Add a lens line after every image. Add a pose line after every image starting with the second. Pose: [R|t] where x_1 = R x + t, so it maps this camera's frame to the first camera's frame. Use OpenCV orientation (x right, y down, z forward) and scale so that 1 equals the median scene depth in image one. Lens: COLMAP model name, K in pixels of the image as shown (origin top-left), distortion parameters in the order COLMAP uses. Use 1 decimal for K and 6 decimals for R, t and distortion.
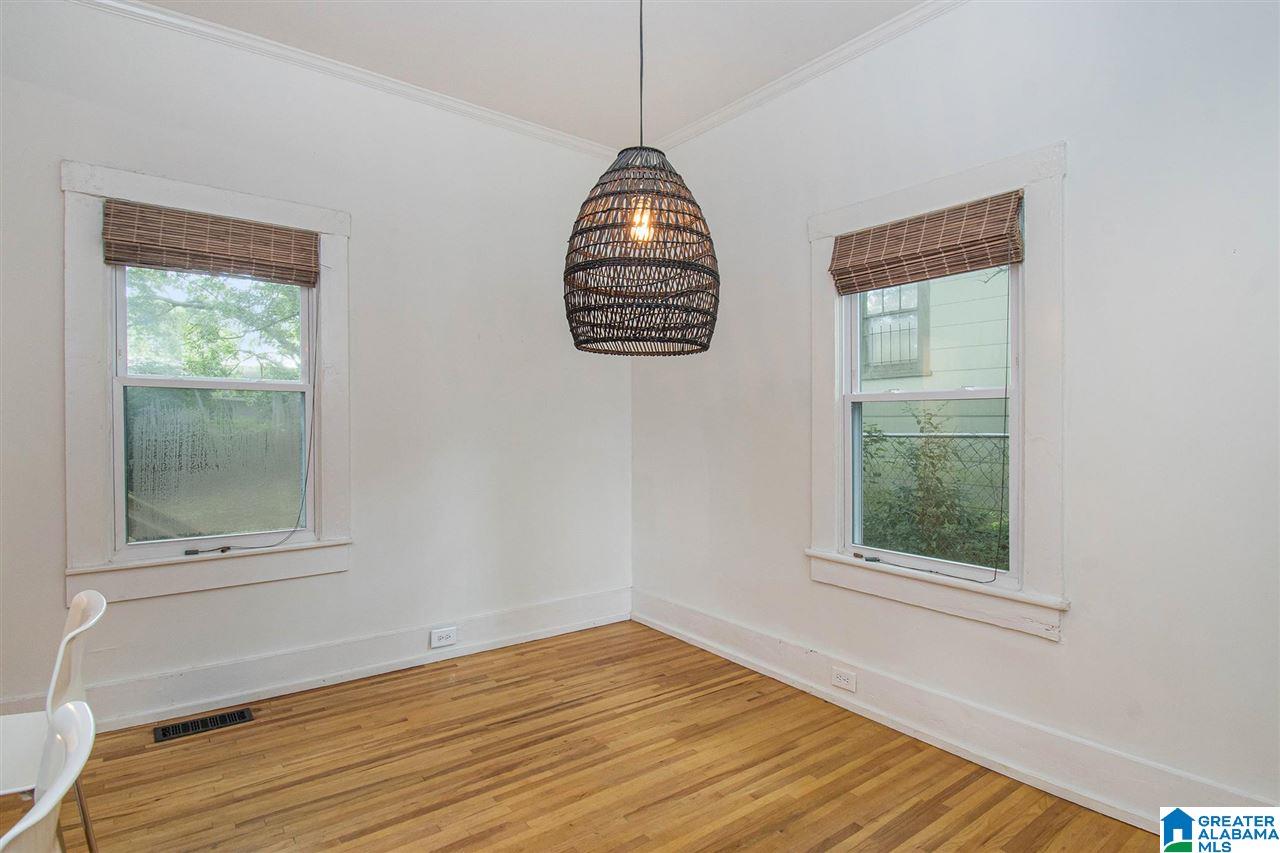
lens RADIAL K [[661.7, 0, 642.8], [0, 661.7, 432.8], [0, 0, 1]] dist [0.029937, -0.000176]
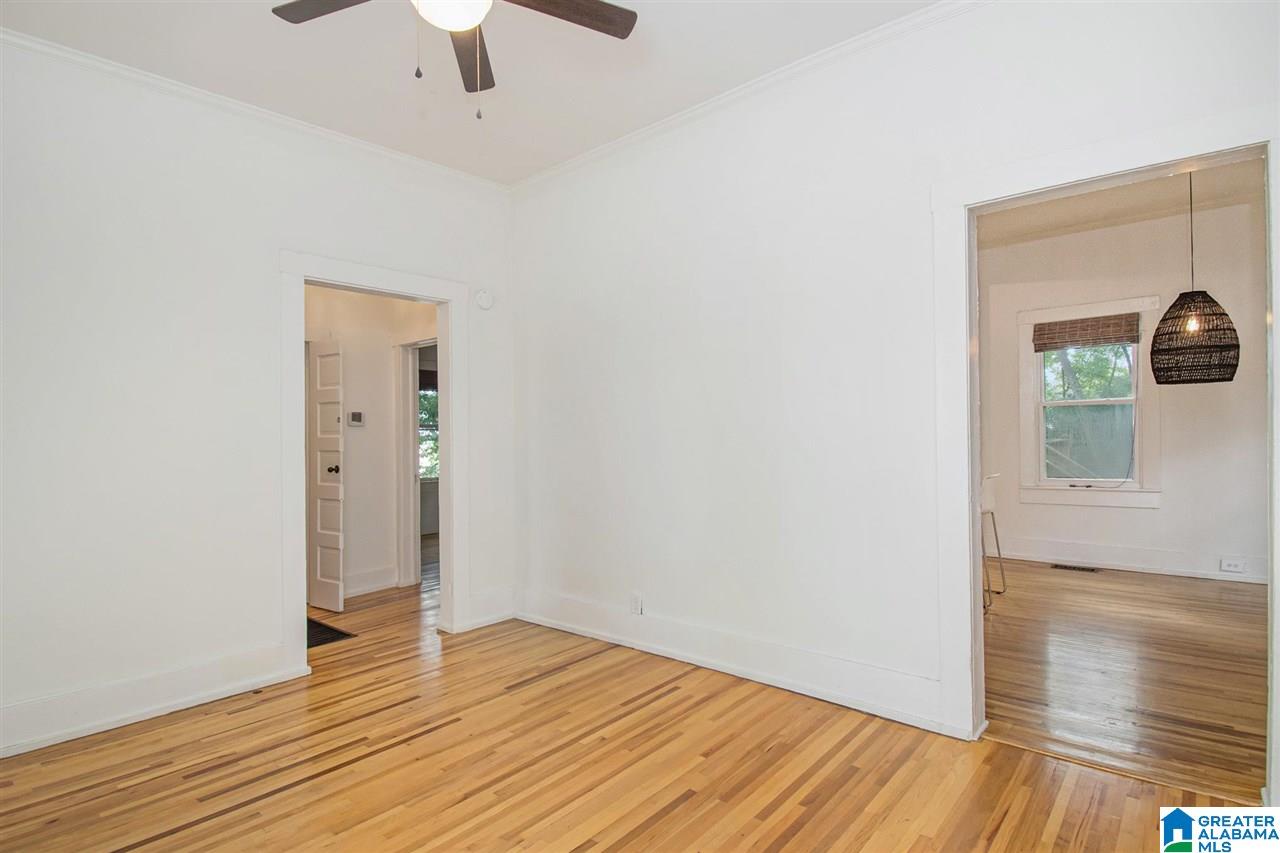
lens RADIAL K [[659.4, 0, 640.0], [0, 659.4, 426.5], [0, 0, 1]] dist [0.001154, -0.023121]
pose [[0.209496, -0.008955, -0.977768, 1.081458], [-0.002382, 0.999950, -0.009668, 0.022701], [0.977807, 0.004354, 0.209465, -0.755535]]
